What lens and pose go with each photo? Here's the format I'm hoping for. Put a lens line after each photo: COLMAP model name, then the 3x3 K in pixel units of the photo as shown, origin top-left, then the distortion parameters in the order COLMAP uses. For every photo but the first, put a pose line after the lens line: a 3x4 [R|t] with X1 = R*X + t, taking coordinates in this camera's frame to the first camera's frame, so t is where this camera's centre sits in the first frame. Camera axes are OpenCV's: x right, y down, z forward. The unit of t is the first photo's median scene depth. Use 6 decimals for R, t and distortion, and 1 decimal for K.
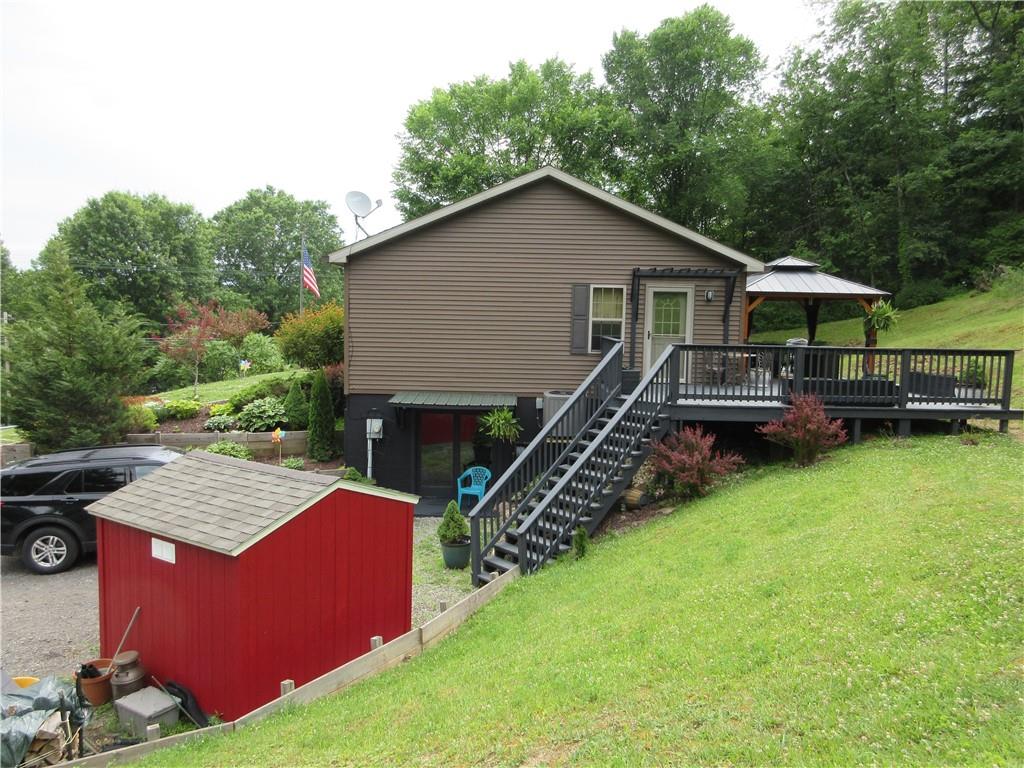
lens RADIAL K [[757.5, 0, 510.9], [0, 757.5, 383.4], [0, 0, 1]] dist [-0.002326, -0.001730]
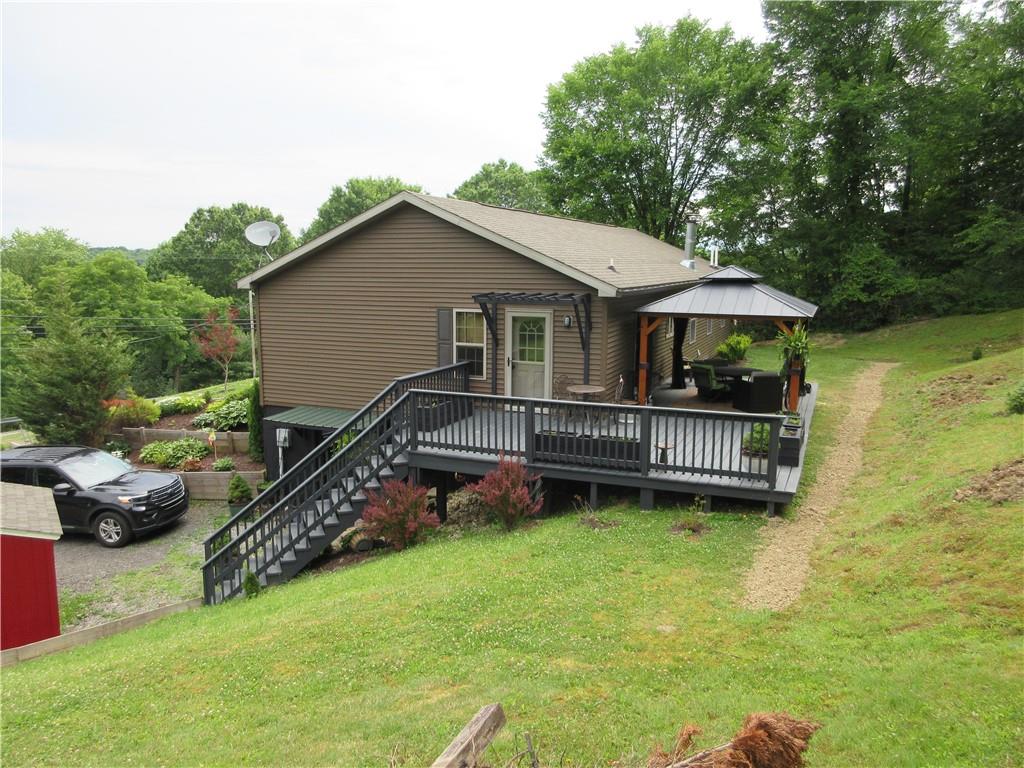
lens RADIAL K [[757.5, 0, 510.9], [0, 757.5, 383.4], [0, 0, 1]] dist [-0.002326, -0.001730]
pose [[0.921252, 0.043733, -0.386501, 0.248271], [-0.020311, 0.997712, 0.064479, -0.043914], [0.388437, -0.051551, 0.920032, 0.053492]]
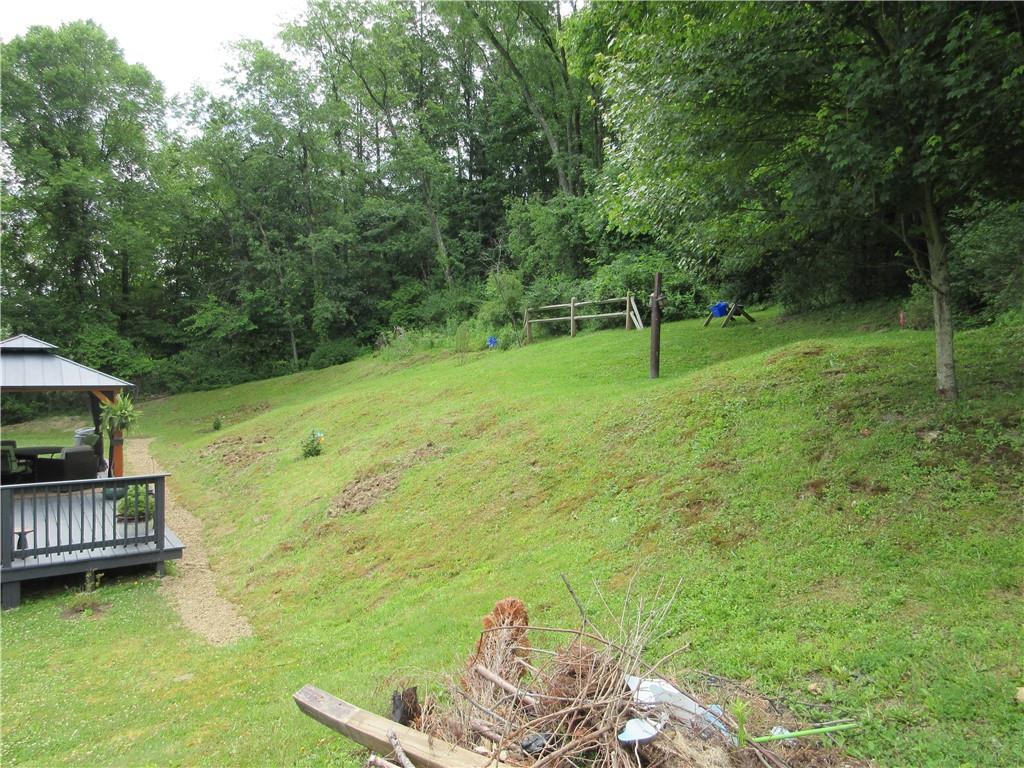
lens RADIAL K [[757.5, 0, 510.9], [0, 757.5, 383.4], [0, 0, 1]] dist [-0.002326, -0.001730]
pose [[0.830903, -0.026076, 0.555805, 0.183099], [0.053444, 0.998023, -0.033073, -0.033570], [-0.553844, 0.057185, 0.830654, 0.038163]]
